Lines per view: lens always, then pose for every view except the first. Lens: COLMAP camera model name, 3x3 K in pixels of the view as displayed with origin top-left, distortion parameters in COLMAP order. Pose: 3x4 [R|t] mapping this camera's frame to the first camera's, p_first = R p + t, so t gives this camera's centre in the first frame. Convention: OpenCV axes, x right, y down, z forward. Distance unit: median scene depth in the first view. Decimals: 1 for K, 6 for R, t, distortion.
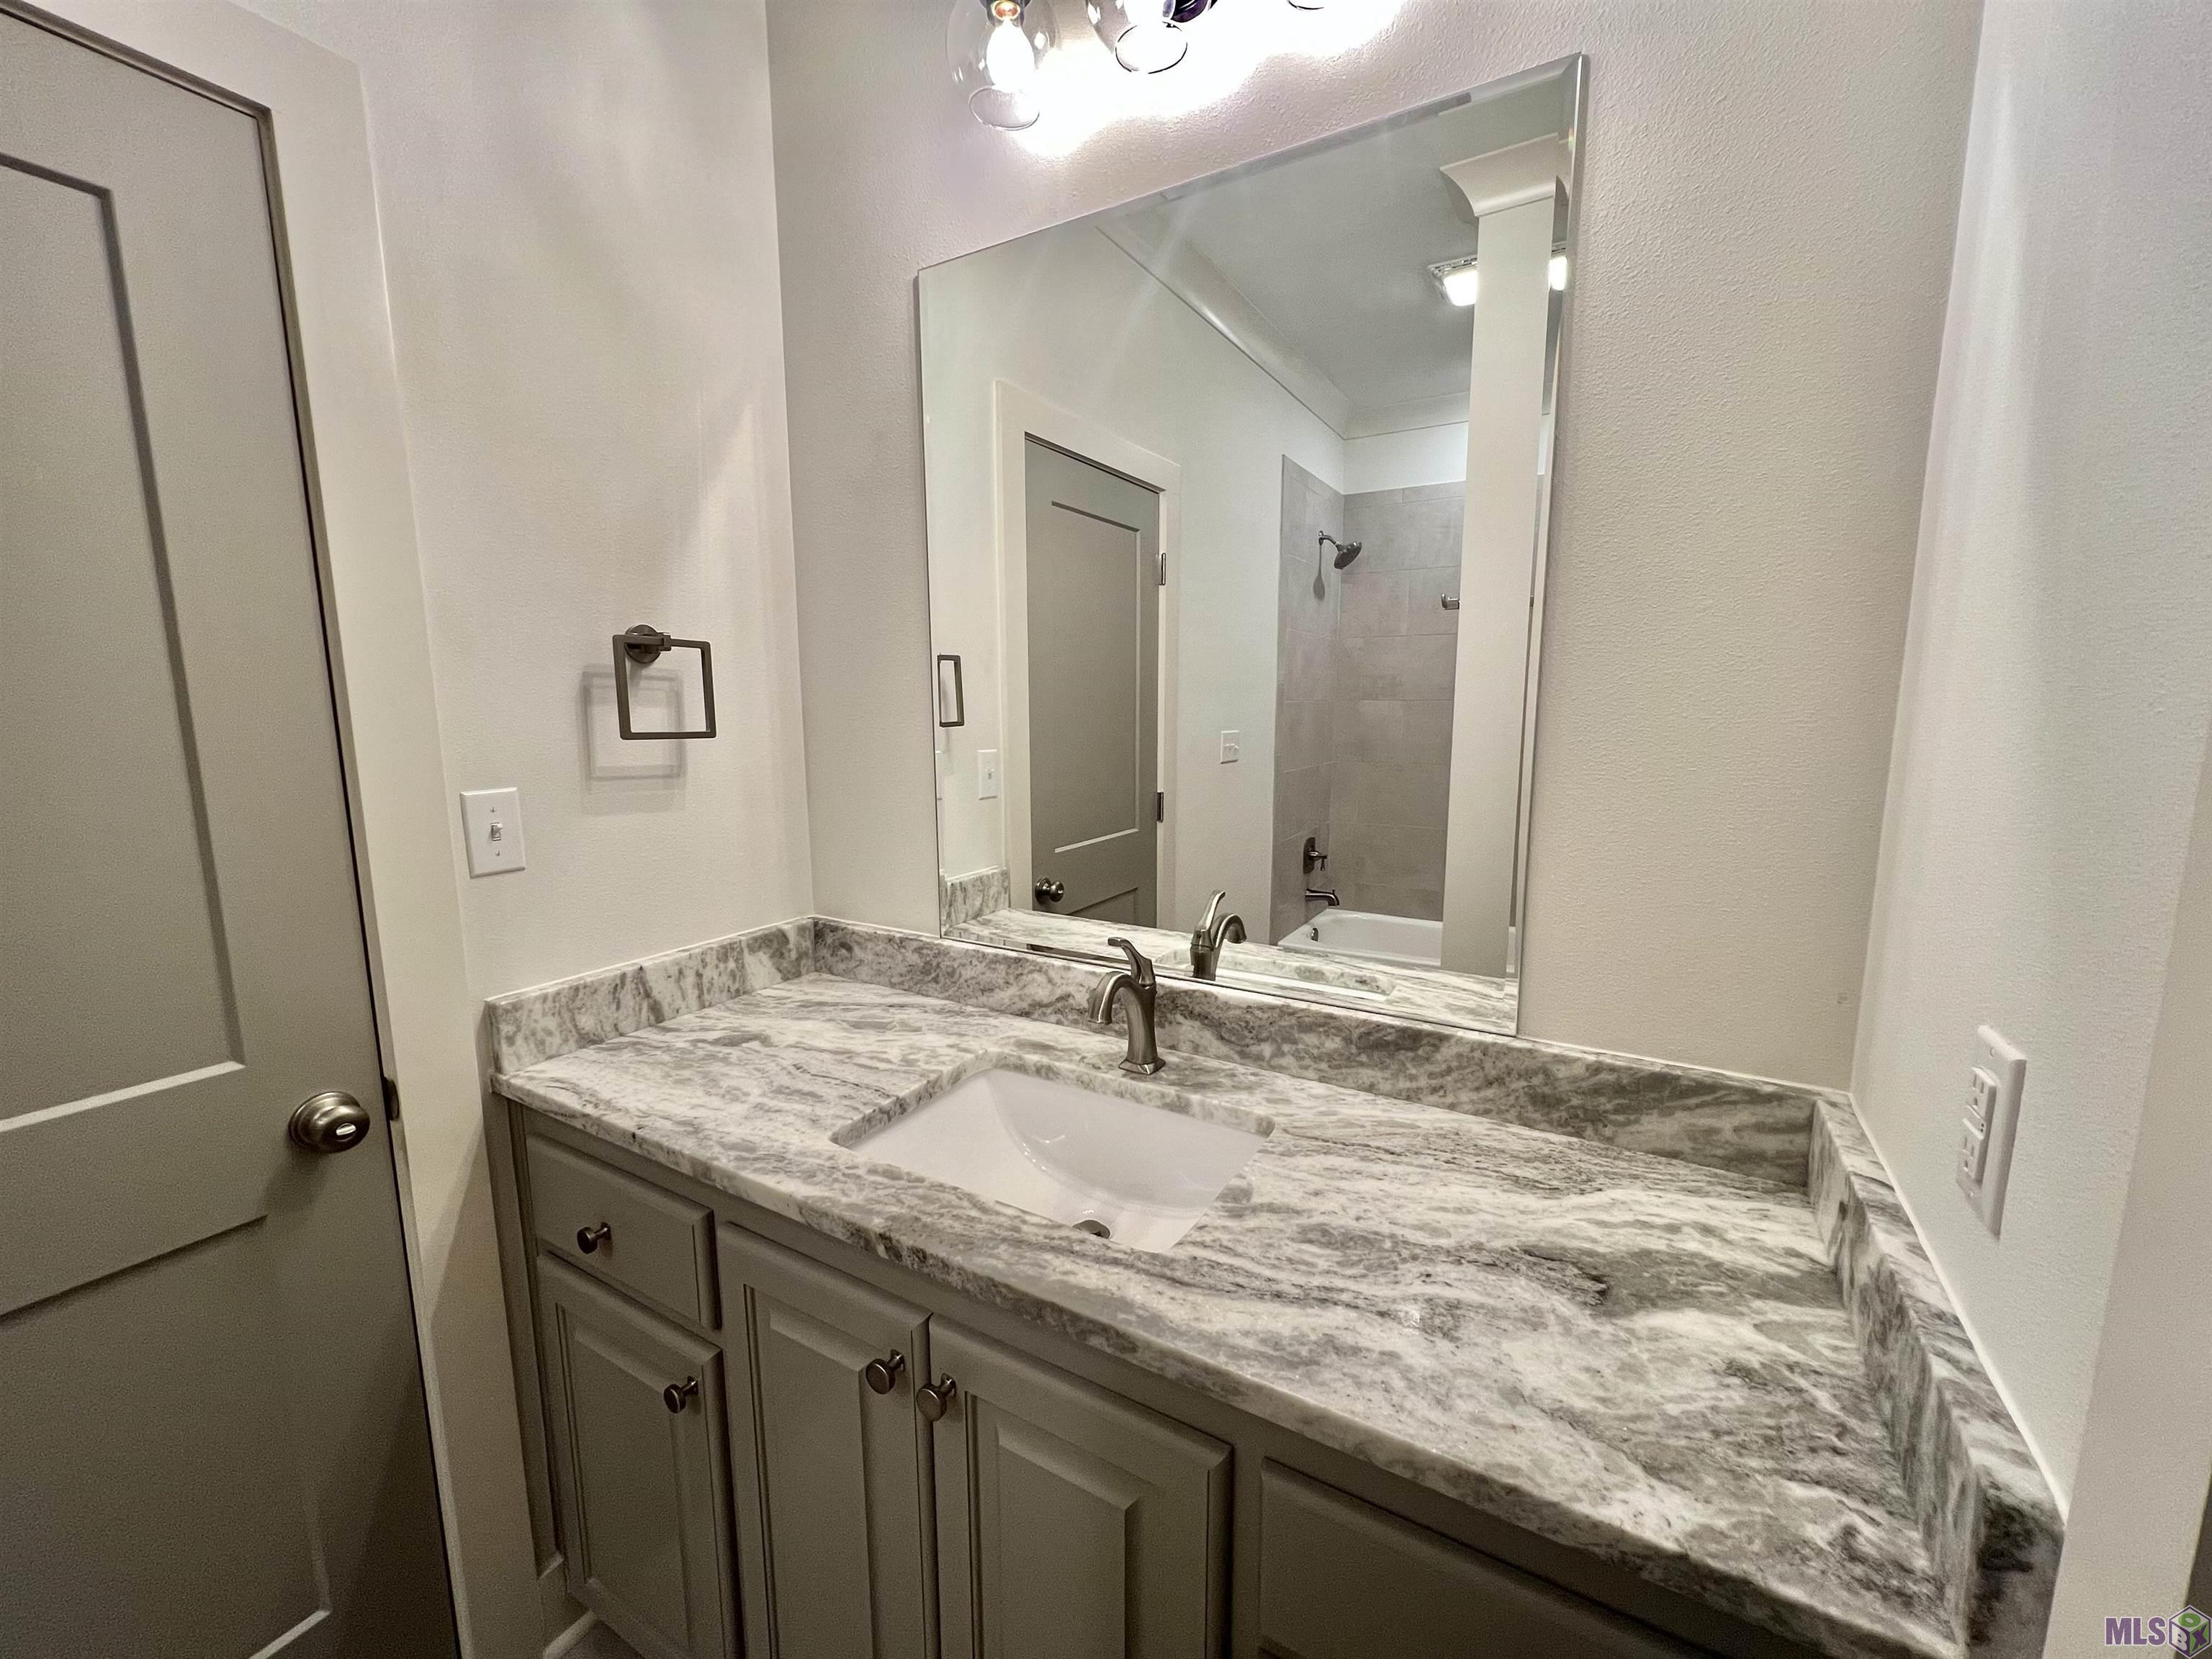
lens RADIAL K [[890.5, 0, 1107.7], [0, 890.5, 831.8], [0, 0, 1]] dist [-0.002527, 0.000069]
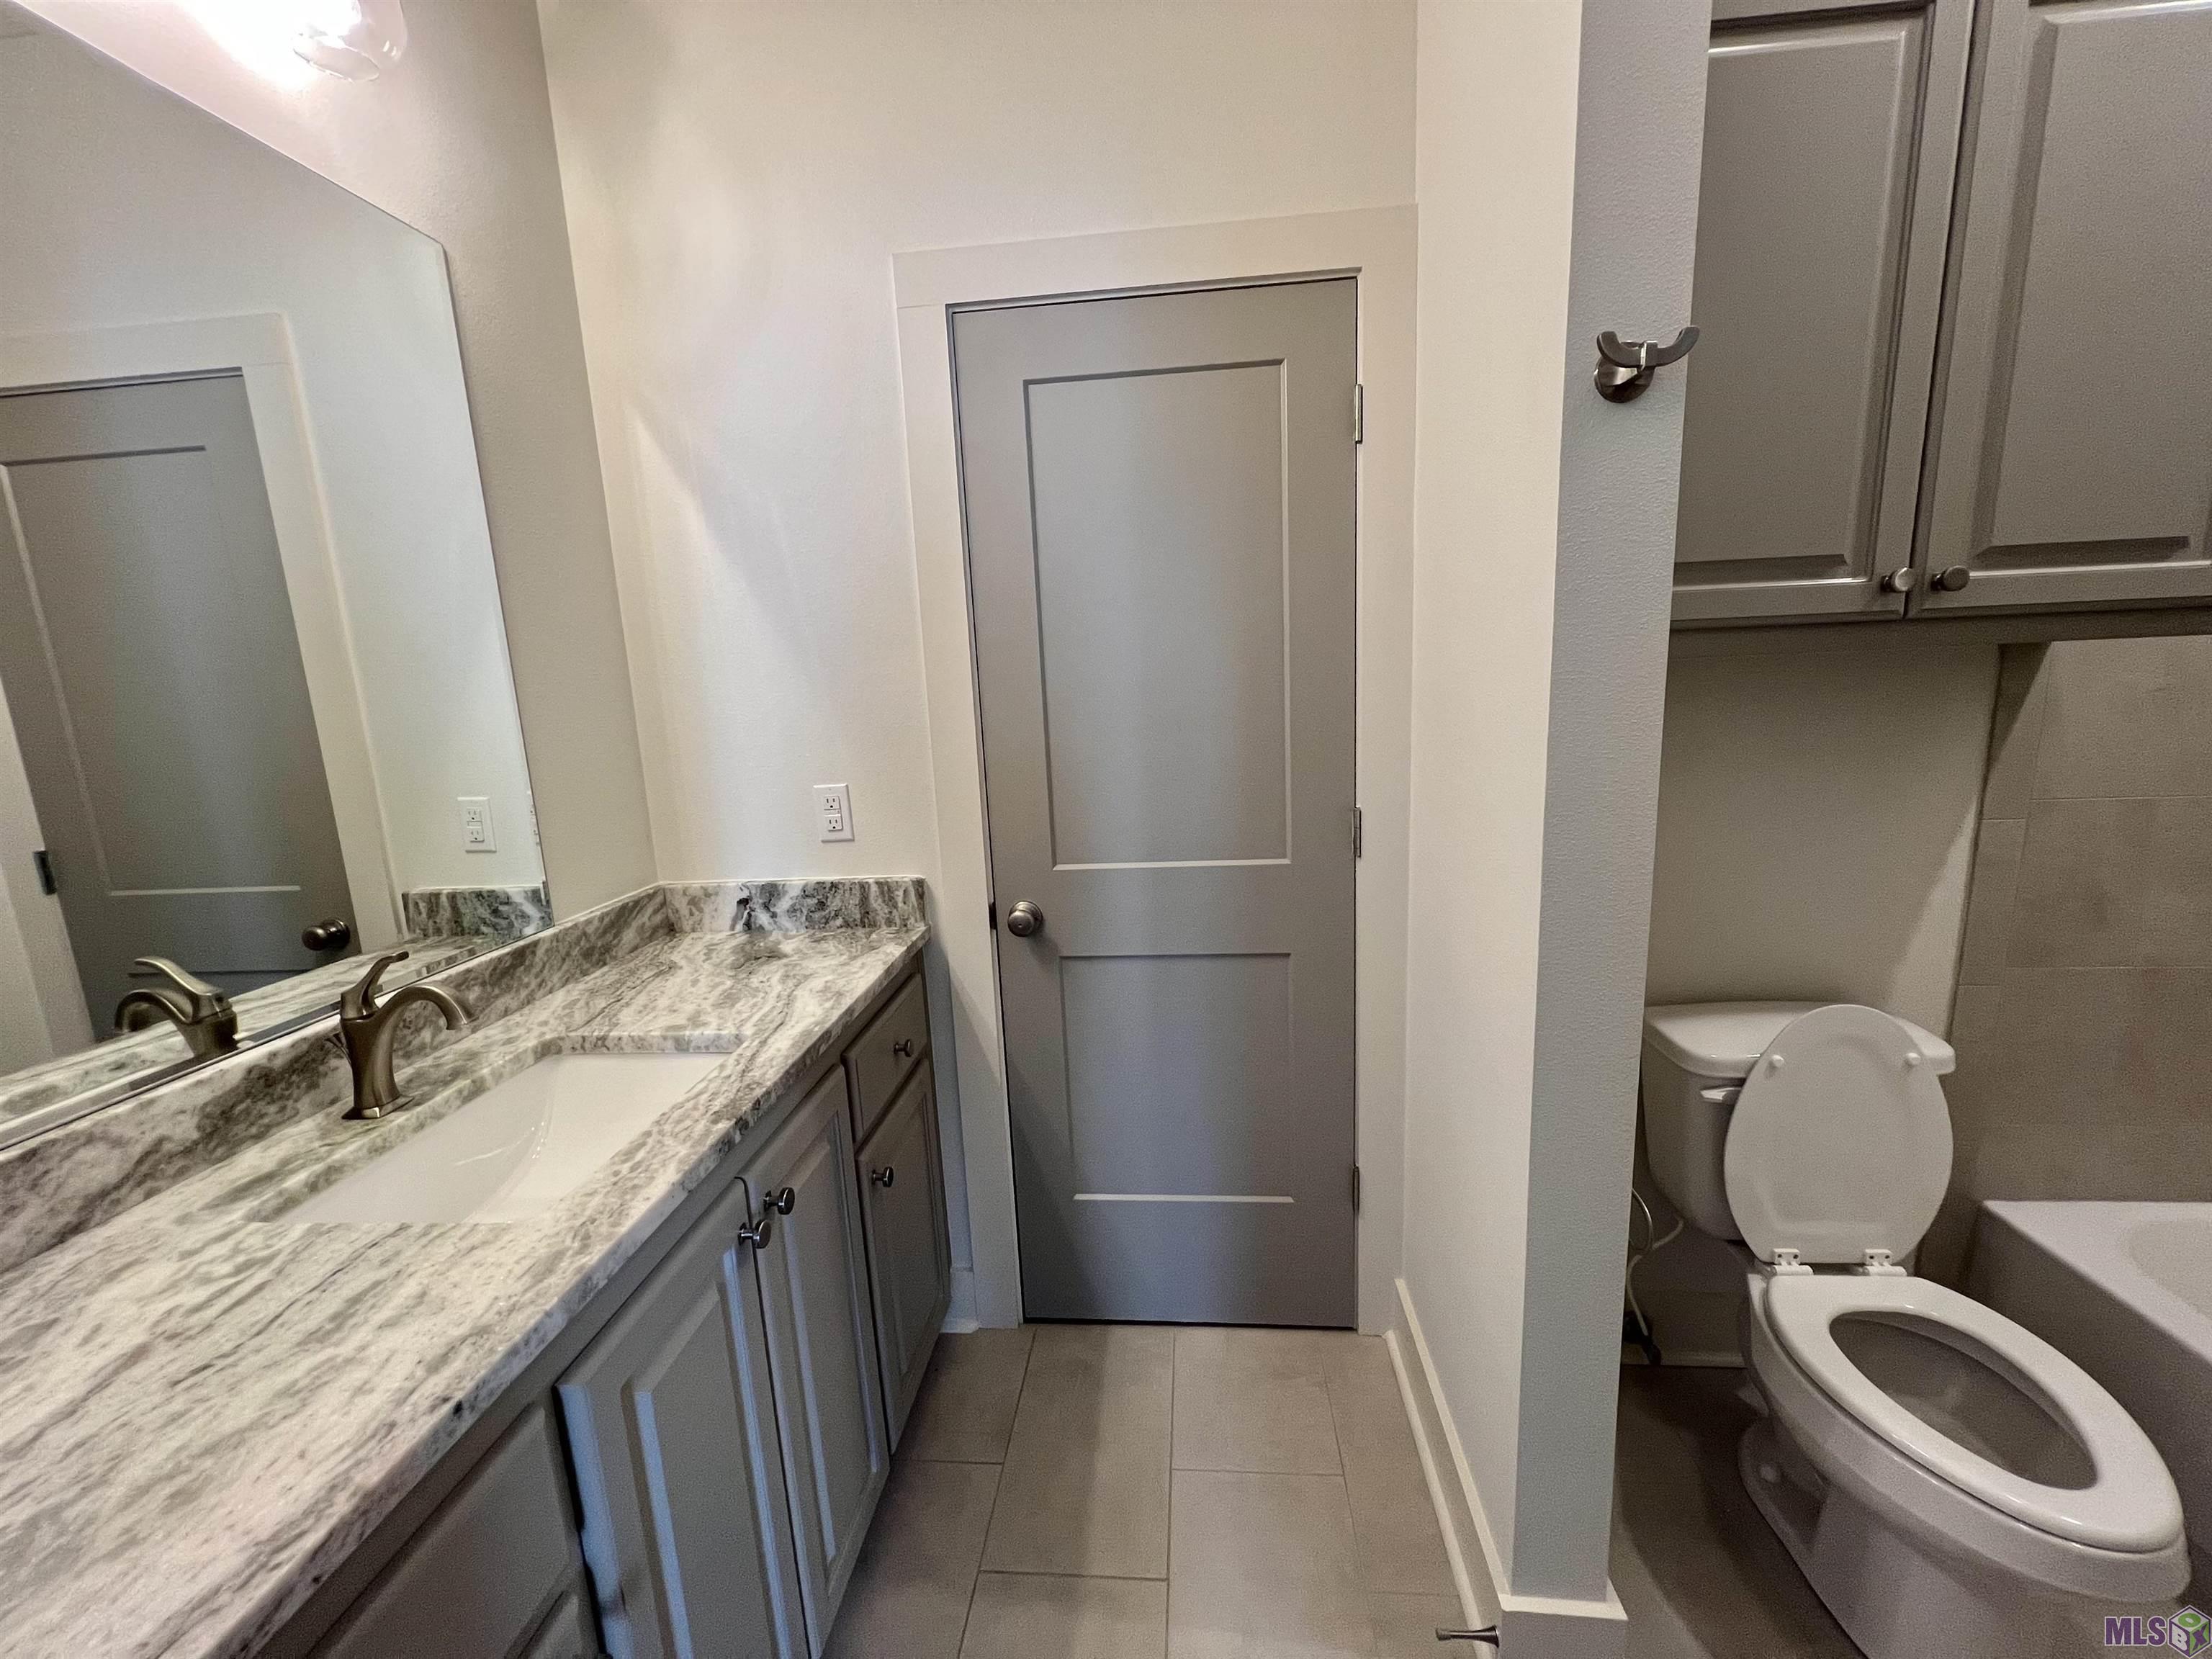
lens RADIAL K [[885.9, 0, 1096.4], [0, 885.9, 831.3], [0, 0, 1]] dist [-0.003040, 0.001431]
pose [[-0.420832, -0.134275, 0.897146, -1.188657], [0.184367, 0.955683, 0.229519, -0.080304], [-0.888206, 0.261993, -0.377425, 0.747827]]
